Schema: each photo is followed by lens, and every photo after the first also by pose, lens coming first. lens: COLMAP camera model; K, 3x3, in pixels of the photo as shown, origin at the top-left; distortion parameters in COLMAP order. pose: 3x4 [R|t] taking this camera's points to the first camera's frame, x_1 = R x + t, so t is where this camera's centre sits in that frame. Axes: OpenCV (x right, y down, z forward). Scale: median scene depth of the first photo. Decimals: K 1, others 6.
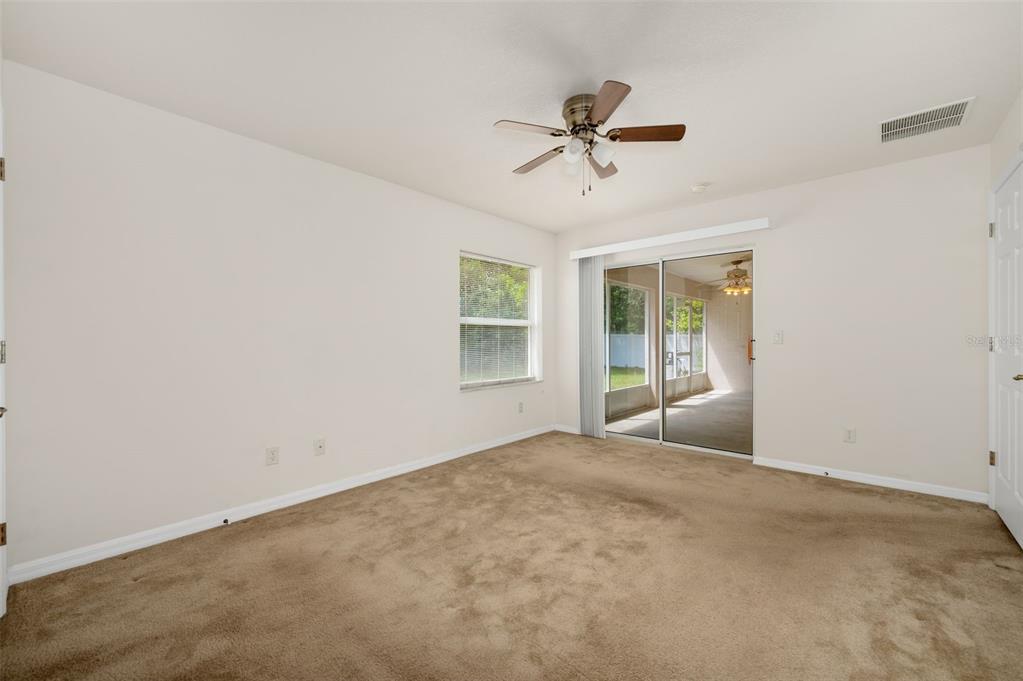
lens RADIAL K [[407.3, 0, 513.8], [0, 407.3, 344.6], [0, 0, 1]] dist [-0.000617, -0.000047]
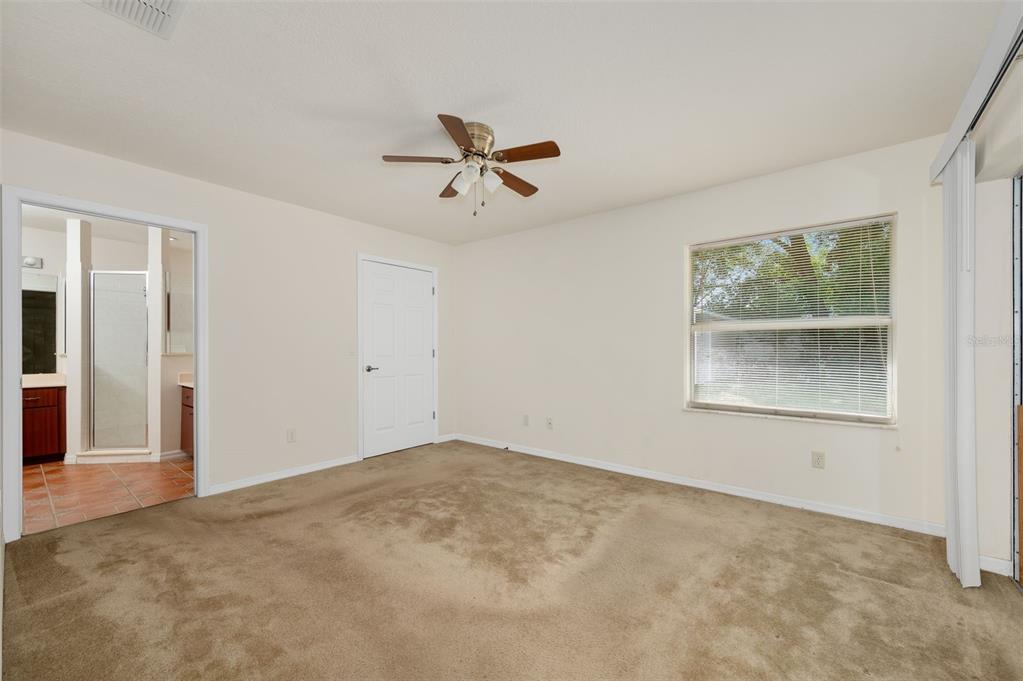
lens RADIAL K [[407.3, 0, 513.8], [0, 407.3, 344.6], [0, 0, 1]] dist [-0.000617, -0.000047]
pose [[0.058054, -0.001557, -0.998312, 0.693616], [-0.014588, 0.999891, -0.002408, -0.014155], [0.998207, 0.014703, 0.058025, 0.577988]]
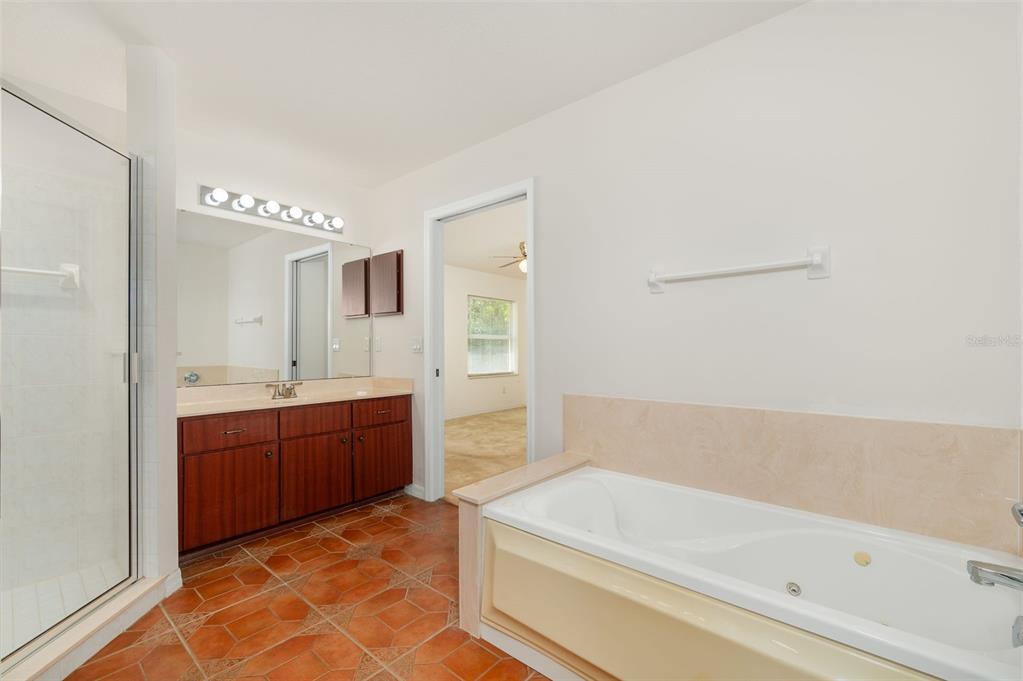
lens RADIAL K [[407.3, 0, 513.8], [0, 407.3, 344.6], [0, 0, 1]] dist [-0.000617, -0.000047]
pose [[0.999730, -0.002993, 0.023045, 0.021187], [0.003558, 0.999693, -0.024519, 0.017714], [-0.022965, 0.024595, 0.999434, -0.663493]]
